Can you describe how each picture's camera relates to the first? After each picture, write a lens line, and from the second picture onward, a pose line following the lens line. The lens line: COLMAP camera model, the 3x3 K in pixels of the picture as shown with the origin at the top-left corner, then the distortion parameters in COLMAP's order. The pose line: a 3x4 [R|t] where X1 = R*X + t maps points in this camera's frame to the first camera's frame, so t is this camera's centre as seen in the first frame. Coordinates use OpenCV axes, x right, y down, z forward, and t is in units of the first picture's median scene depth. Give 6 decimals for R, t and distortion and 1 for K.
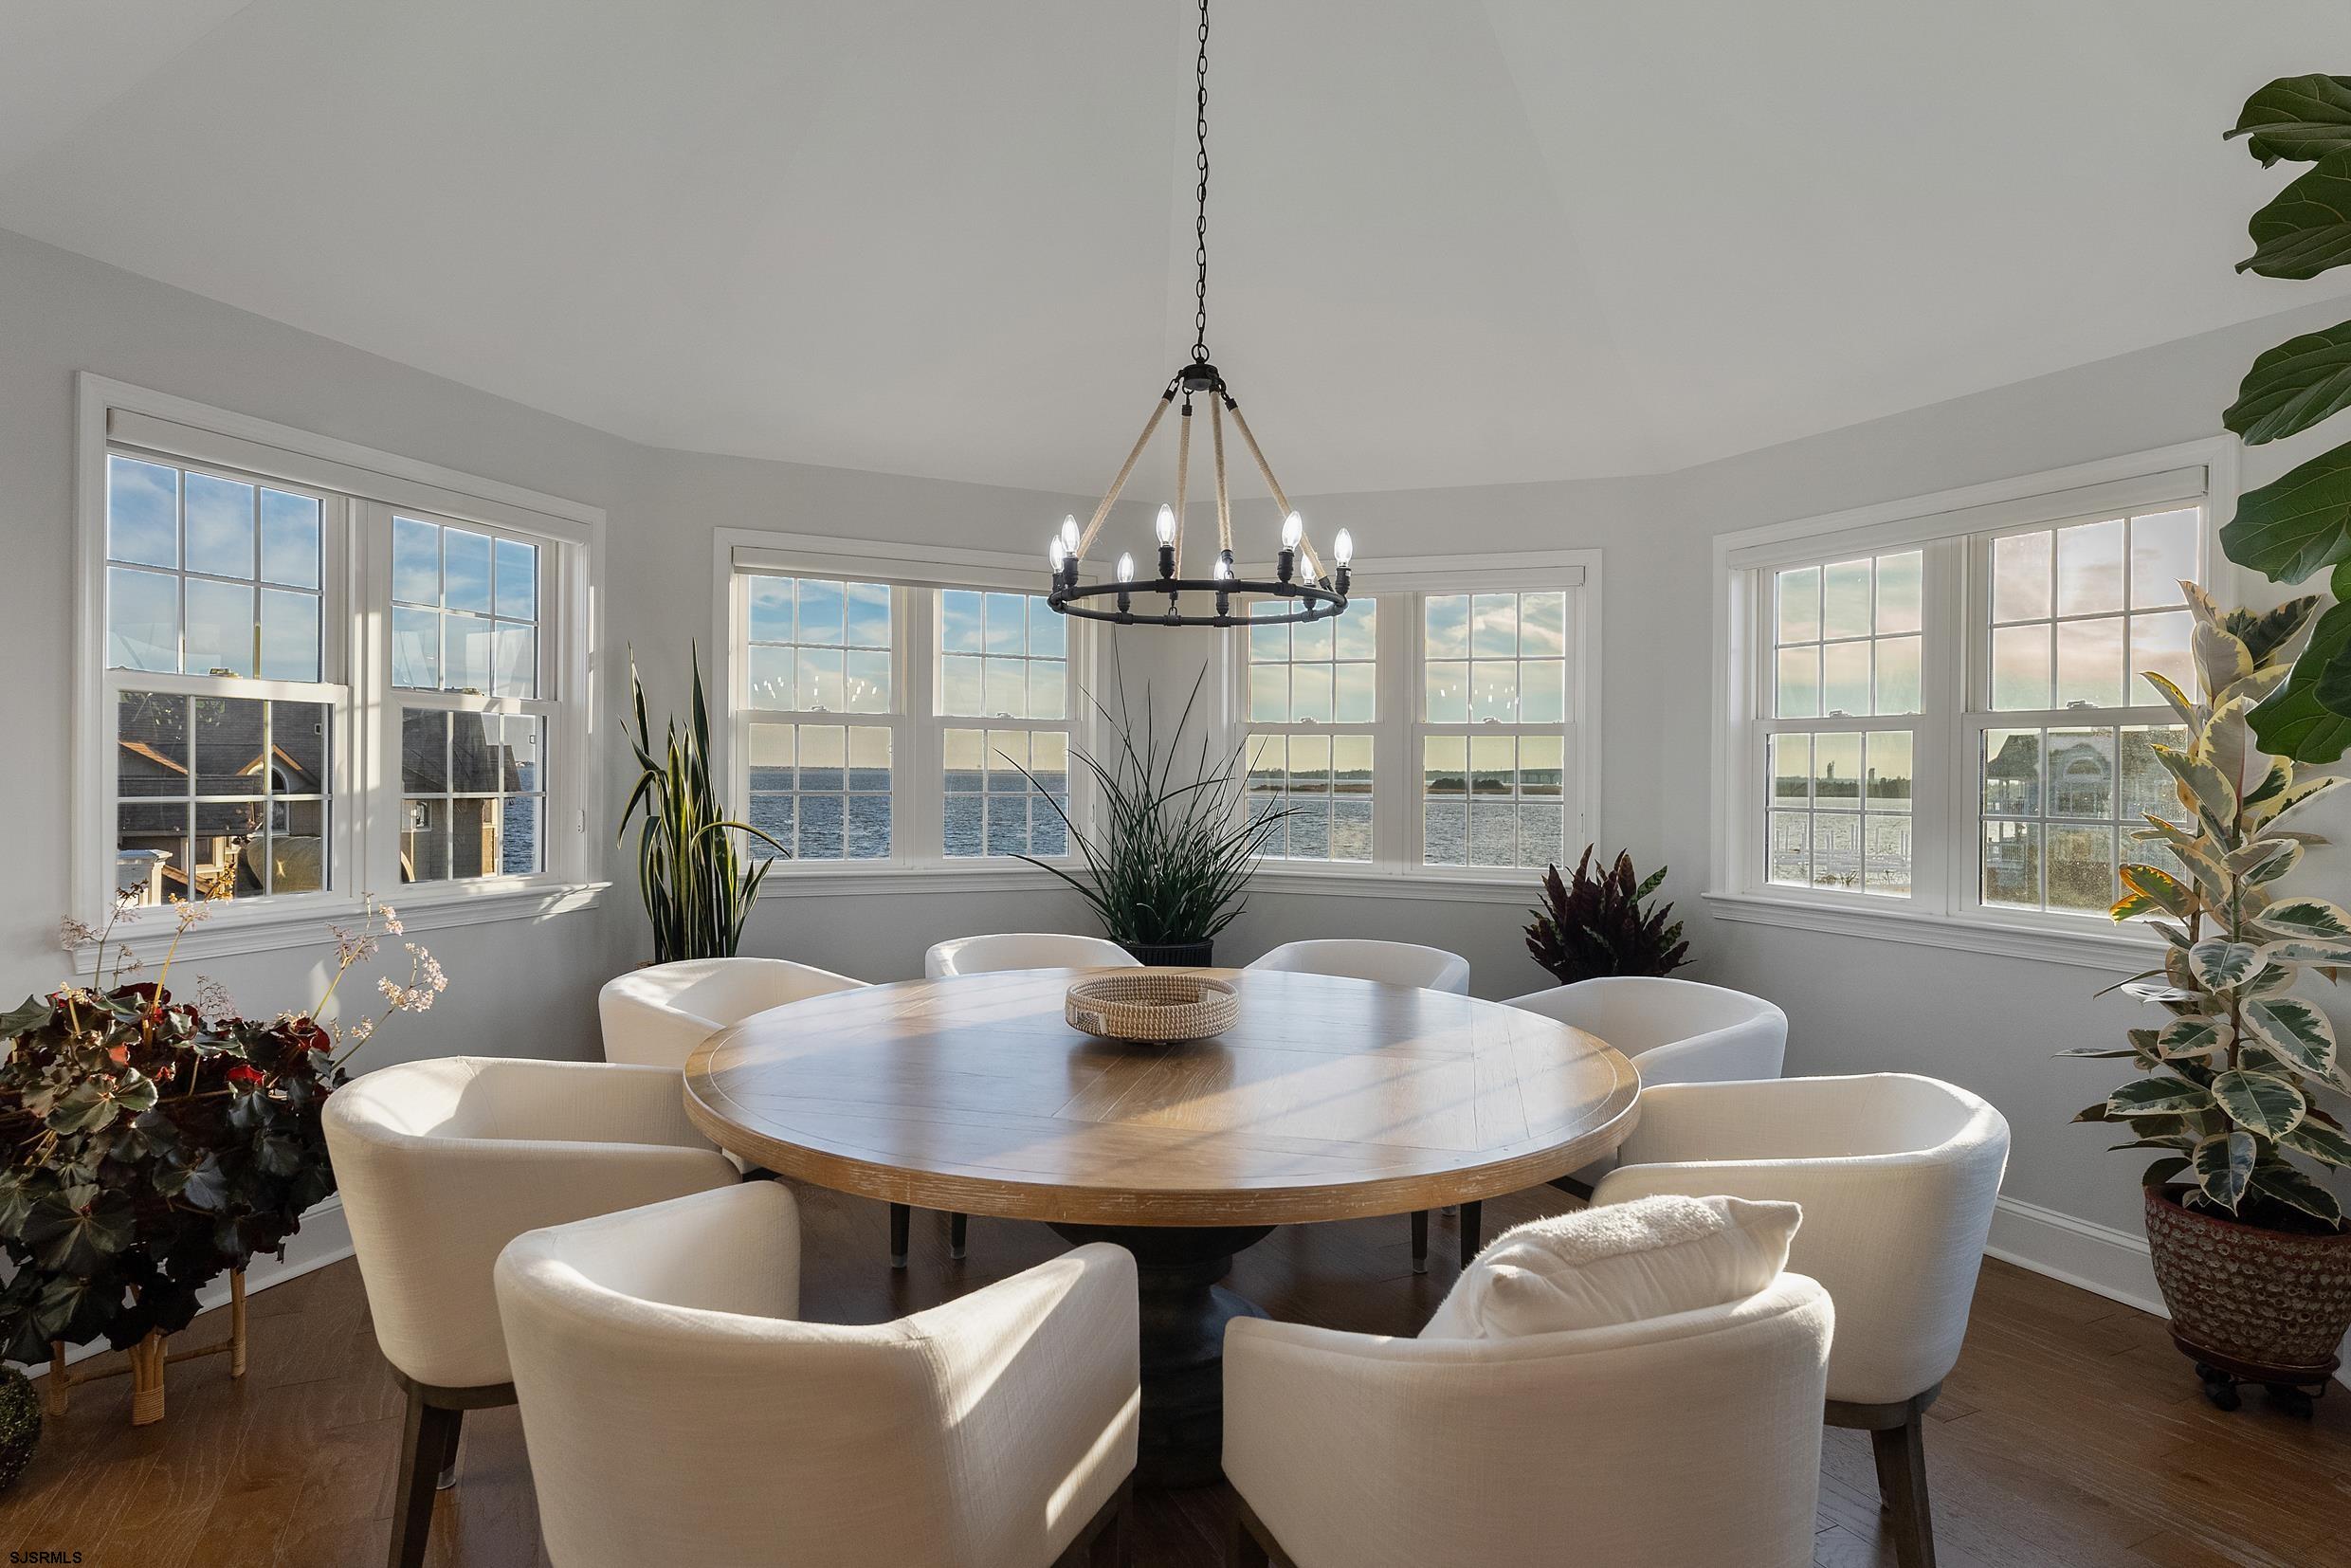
lens RADIAL K [[1253.5, 0, 1175.5], [0, 1253.5, 784.0], [0, 0, 1]] dist [0.005418, 0.001041]
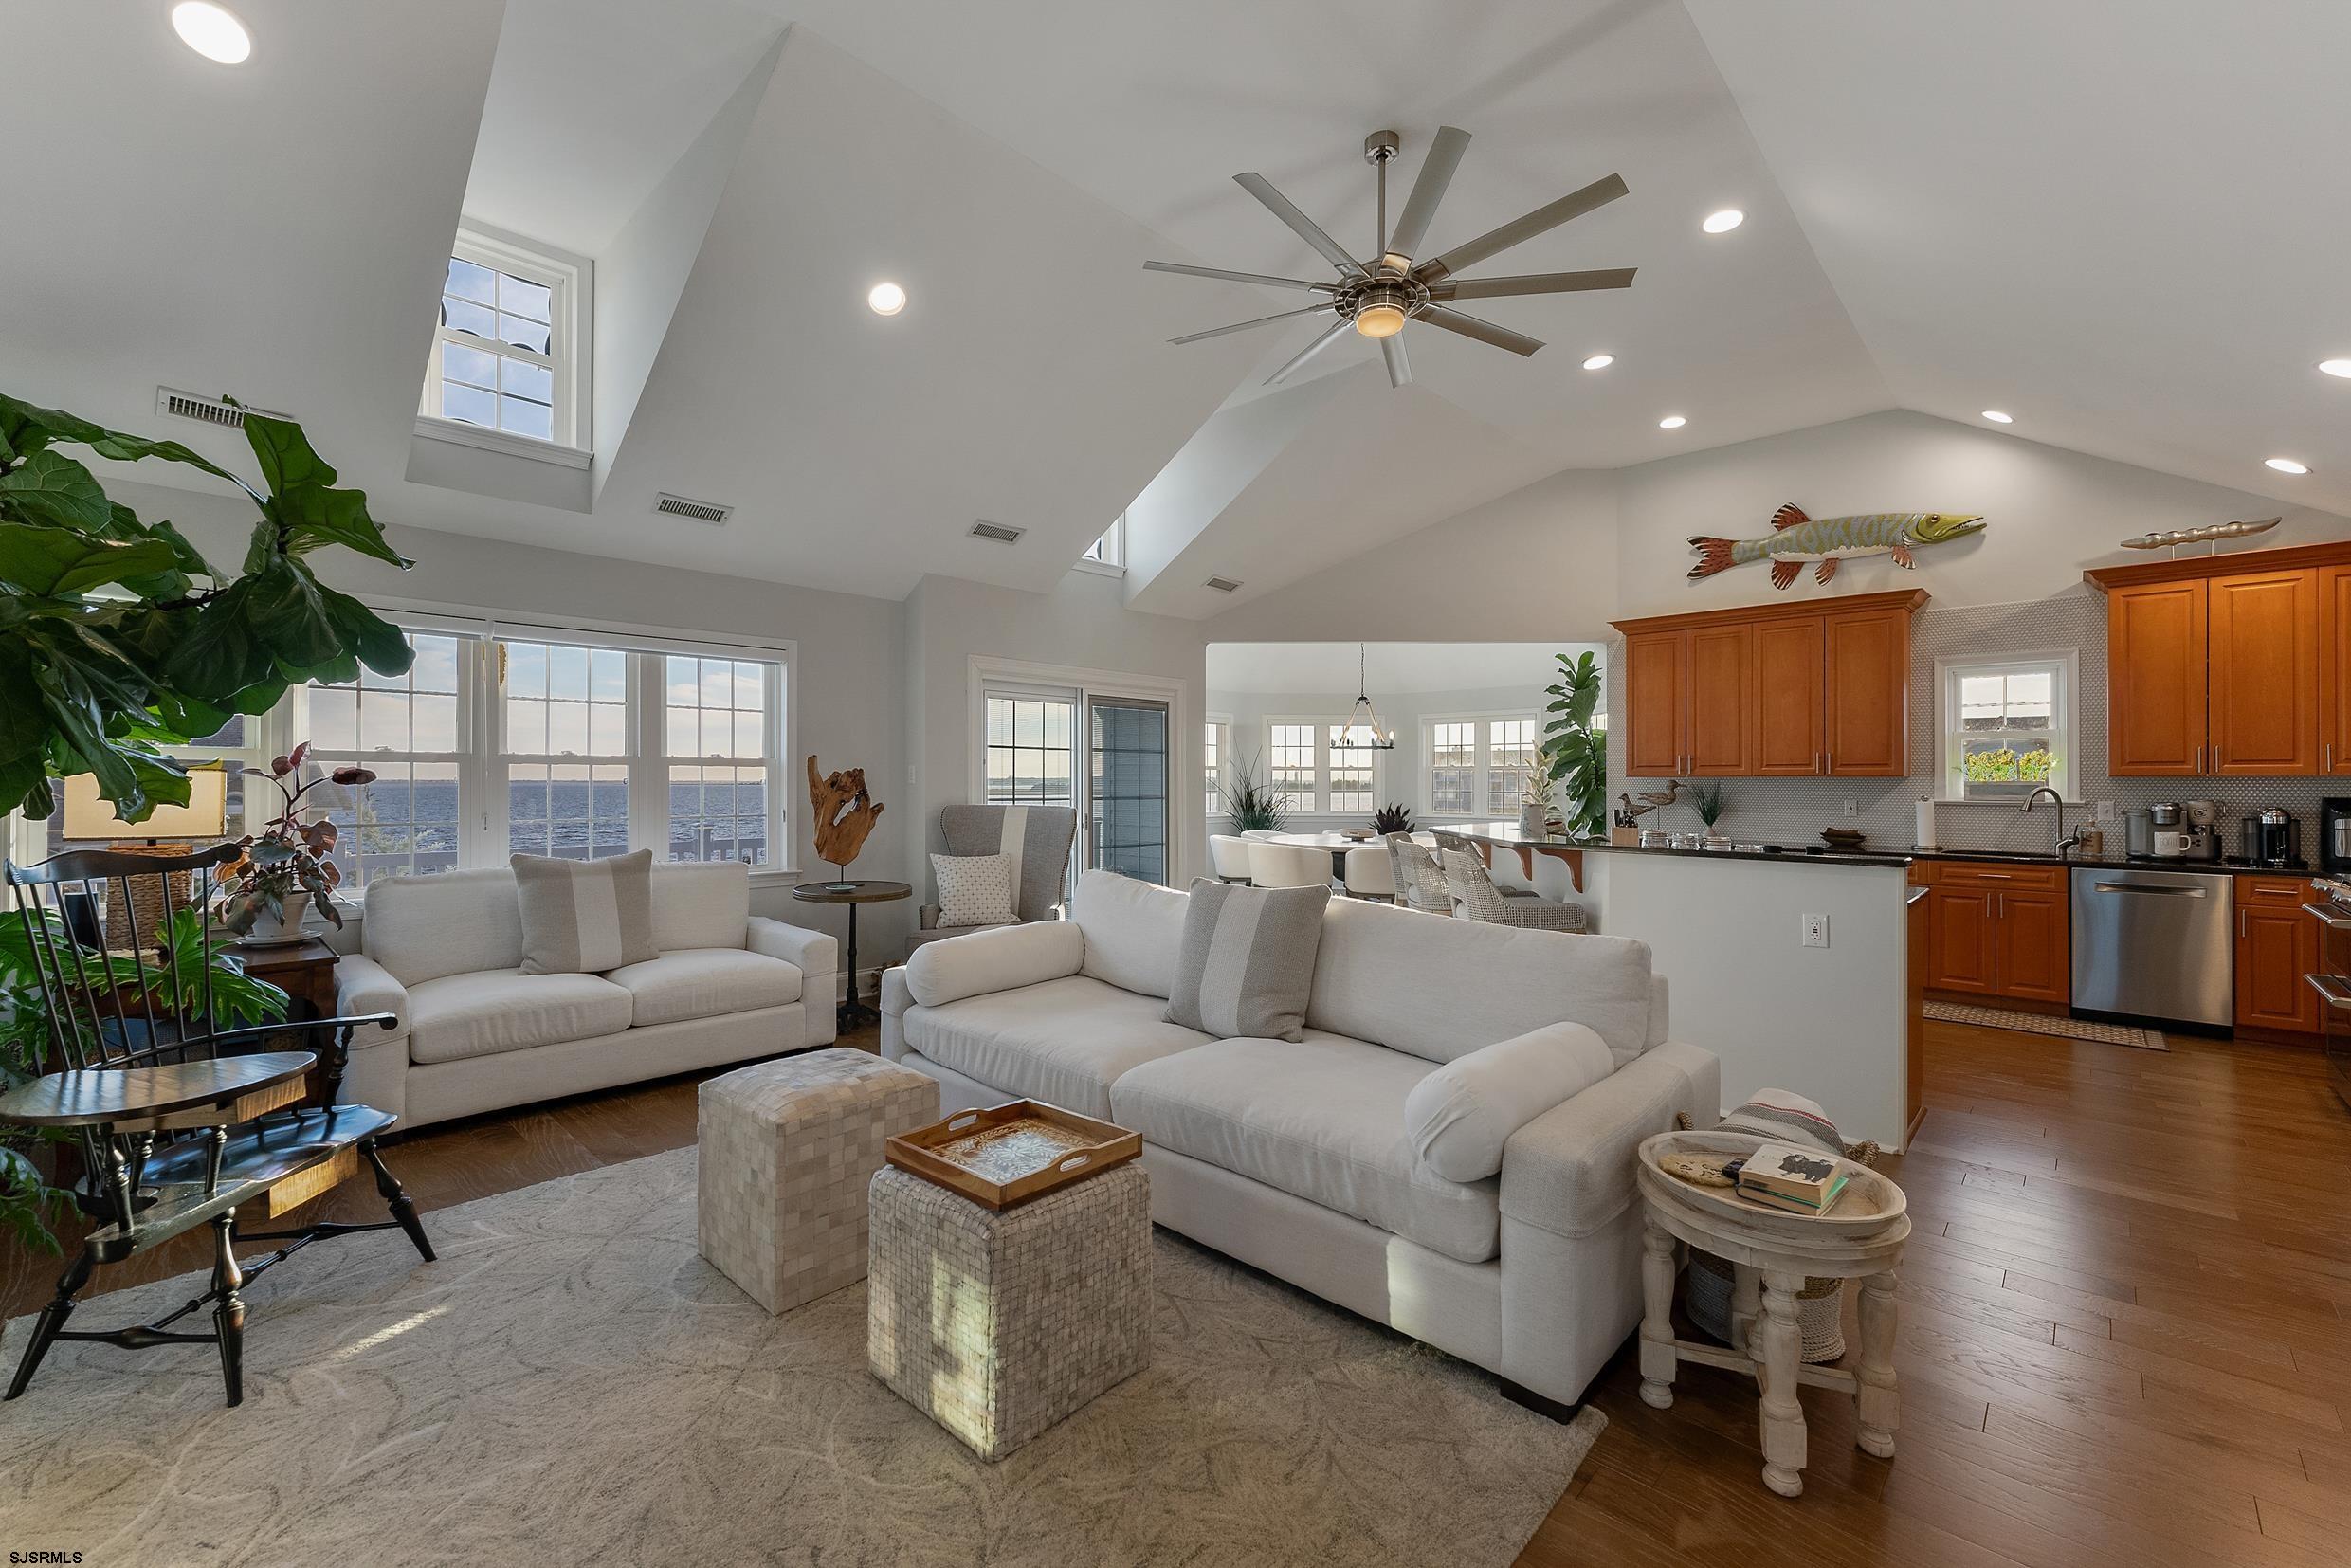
lens RADIAL K [[952.8, 0, 1176.5], [0, 952.8, 782.1], [0, 0, 1]] dist [-0.000399, 0.000419]
pose [[0.936845, -0.010239, 0.349596, -1.257031], [0.012229, 0.999919, -0.003486, -0.006336], [-0.349532, 0.007541, 0.936894, -1.397108]]
